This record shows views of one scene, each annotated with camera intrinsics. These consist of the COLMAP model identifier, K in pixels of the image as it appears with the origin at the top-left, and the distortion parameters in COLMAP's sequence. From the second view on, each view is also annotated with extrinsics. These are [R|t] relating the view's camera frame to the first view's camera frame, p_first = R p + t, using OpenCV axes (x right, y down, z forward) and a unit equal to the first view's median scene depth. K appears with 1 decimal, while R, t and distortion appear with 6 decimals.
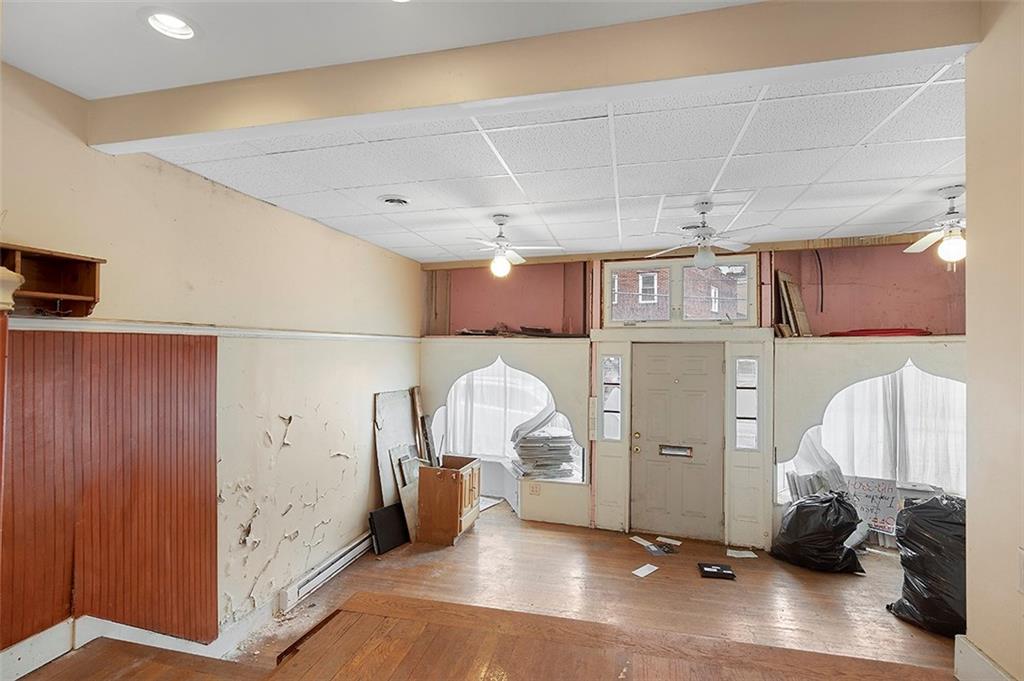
lens RADIAL K [[489.2, 0, 511.8], [0, 489.2, 352.2], [0, 0, 1]] dist [-0.001589, -0.000165]
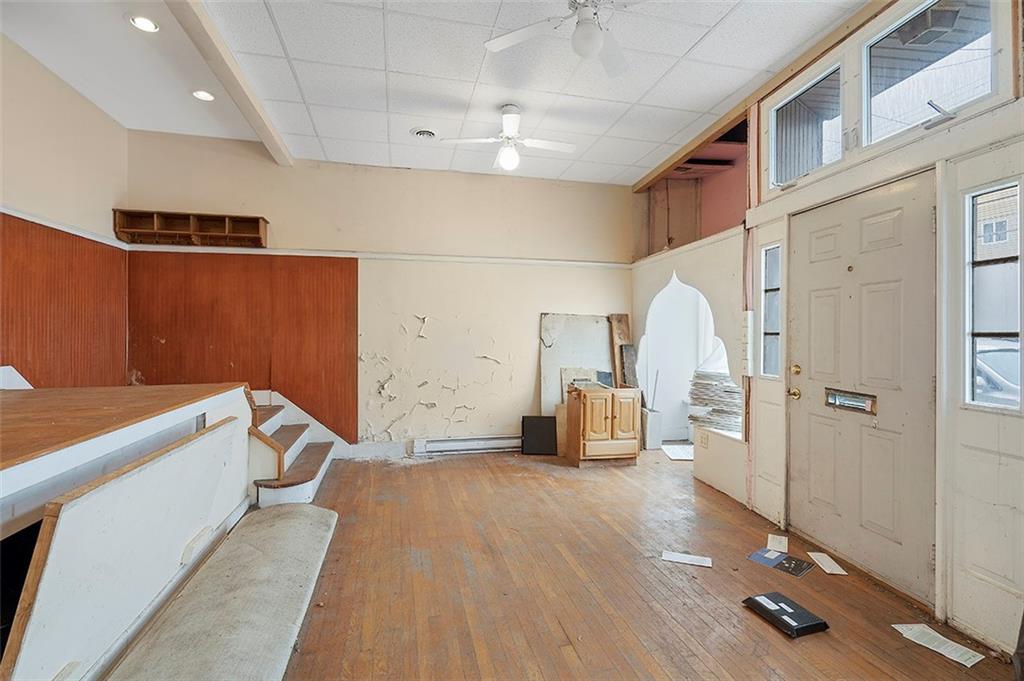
lens RADIAL K [[470.9, 0, 512.3], [0, 470.9, 333.7], [0, 0, 1]] dist [-0.002637, -0.000521]
pose [[0.462763, -0.003833, -0.886474, 0.636736], [-0.008431, 0.999926, -0.008724, 0.141540], [0.886442, 0.011511, 0.462696, 0.454239]]
